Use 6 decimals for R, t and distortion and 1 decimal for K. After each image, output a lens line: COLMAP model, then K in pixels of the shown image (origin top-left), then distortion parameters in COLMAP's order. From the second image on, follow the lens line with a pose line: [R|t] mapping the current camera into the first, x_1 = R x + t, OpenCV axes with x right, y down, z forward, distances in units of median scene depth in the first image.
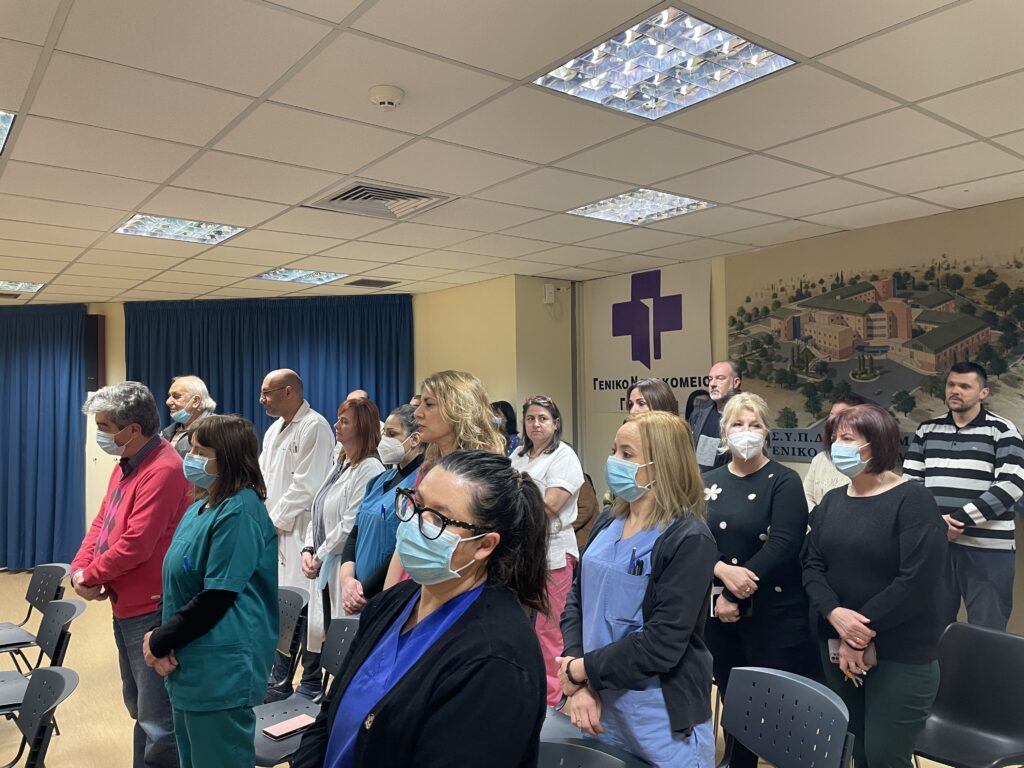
lens RADIAL K [[782.4, 0, 512.9], [0, 782.4, 377.7], [0, 0, 1]] dist [0.085438, -0.114508]
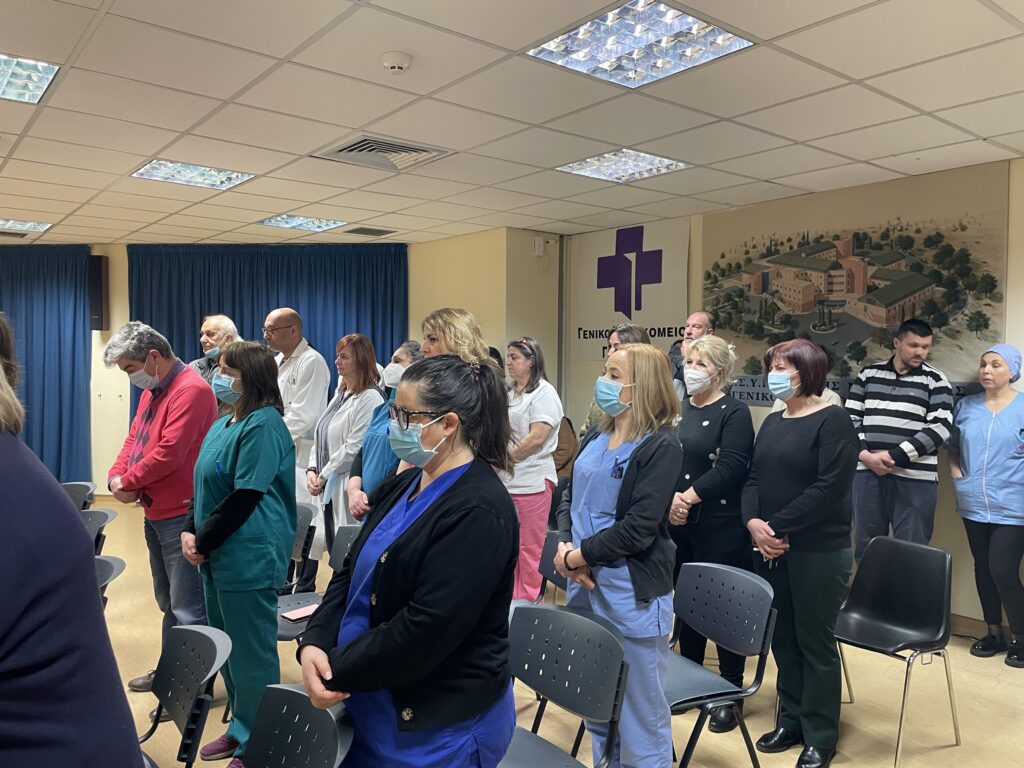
lens RADIAL K [[782.4, 0, 520.1], [0, 782.4, 376.2], [0, 0, 1]] dist [0.085438, -0.114508]
pose [[0.999464, 0.020802, 0.025267, -0.001601], [-0.022141, 0.998300, 0.053912, 0.015190], [-0.024103, -0.054442, 0.998226, -0.085255]]
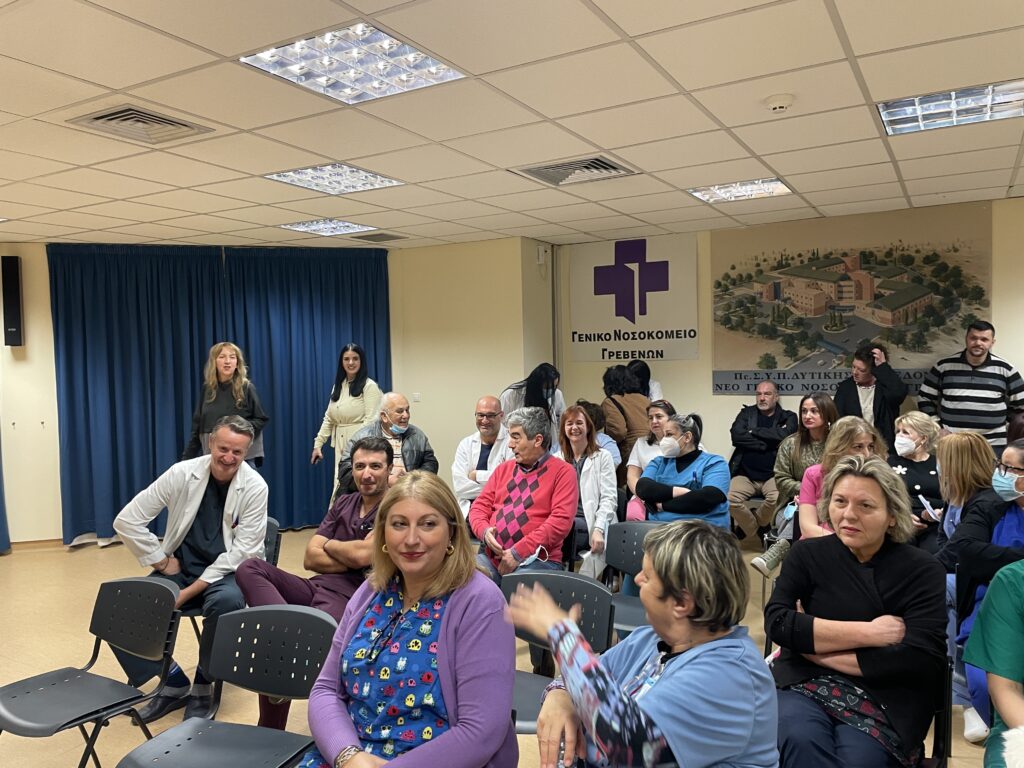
lens RADIAL K [[782.4, 0, 510.2], [0, 782.4, 380.8], [0, 0, 1]] dist [0.085438, -0.114508]
pose [[0.925956, -0.017484, 0.377227, -0.573074], [-0.001973, 0.998690, 0.051129, 0.019484], [-0.377627, -0.048087, 0.924708, -0.032769]]
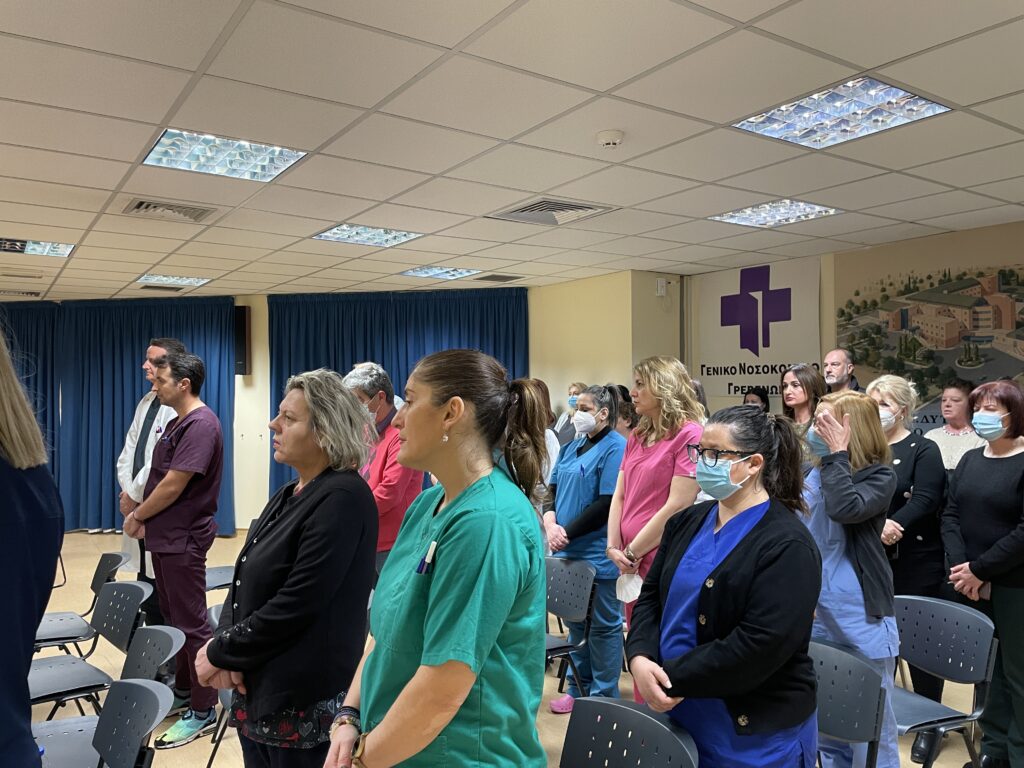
lens RADIAL K [[782.4, 0, 516.0], [0, 782.4, 379.3], [0, 0, 1]] dist [0.085438, -0.114508]
pose [[0.998342, 0.006120, -0.057236, -0.127028], [-0.005138, 0.999837, 0.017293, 0.004477], [0.057333, -0.016970, 0.998211, -0.147315]]
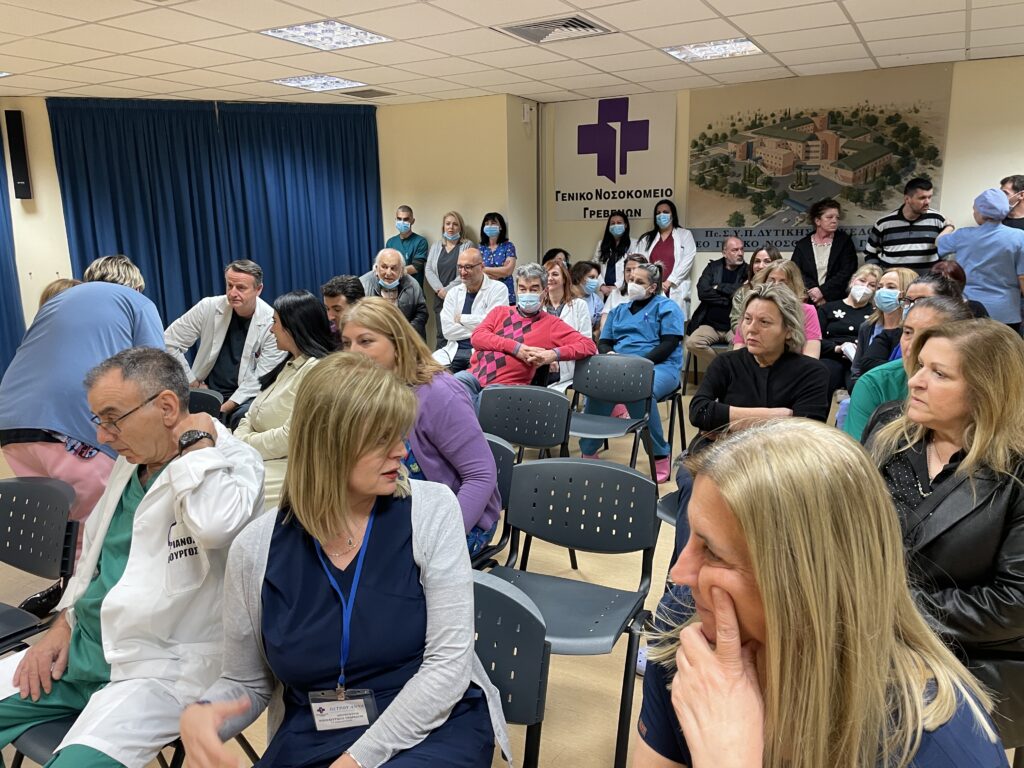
lens RADIAL K [[782.4, 0, 512.7], [0, 782.4, 390.2], [0, 0, 1]] dist [0.085438, -0.114508]
pose [[0.920844, -0.081731, 0.381269, -0.610087], [-0.007796, 0.973732, 0.227564, 0.033700], [-0.389853, -0.212524, 0.896018, -0.154118]]
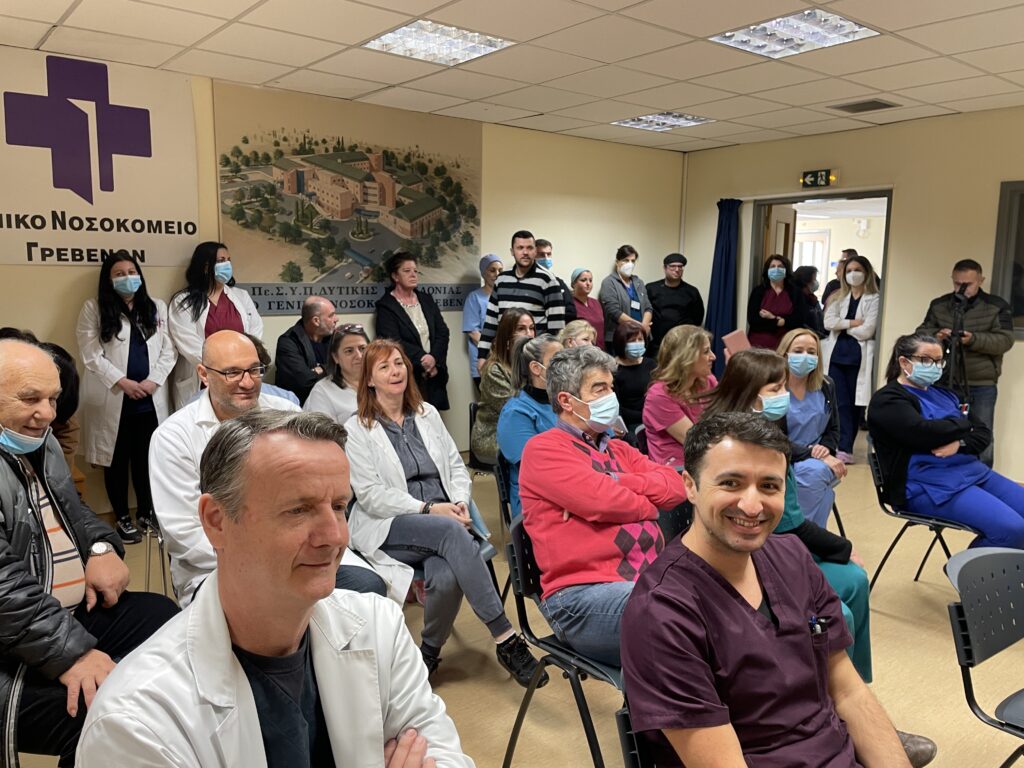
lens RADIAL K [[782.4, 0, 505.3], [0, 782.4, 383.8], [0, 0, 1]] dist [0.085438, -0.114508]
pose [[-0.022130, -0.131125, 0.991119, -0.742295], [-0.040085, 0.990681, 0.130172, 0.054952], [-0.998951, -0.036848, -0.027180, 0.817222]]
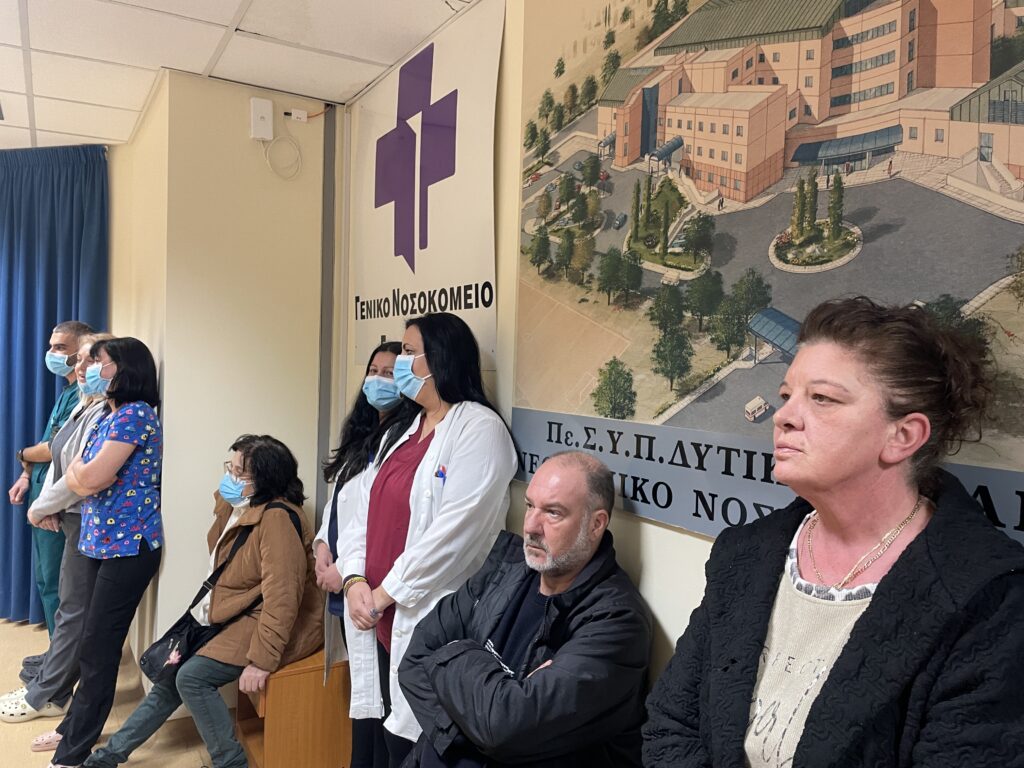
lens RADIAL K [[782.4, 0, 508.7], [0, 782.4, 383.8], [0, 0, 1]] dist [0.085438, -0.114508]
pose [[0.989561, 0.046487, -0.136412, 0.379981], [-0.039039, 0.997623, 0.056780, 0.033609], [0.138727, -0.050862, 0.989024, 0.708286]]
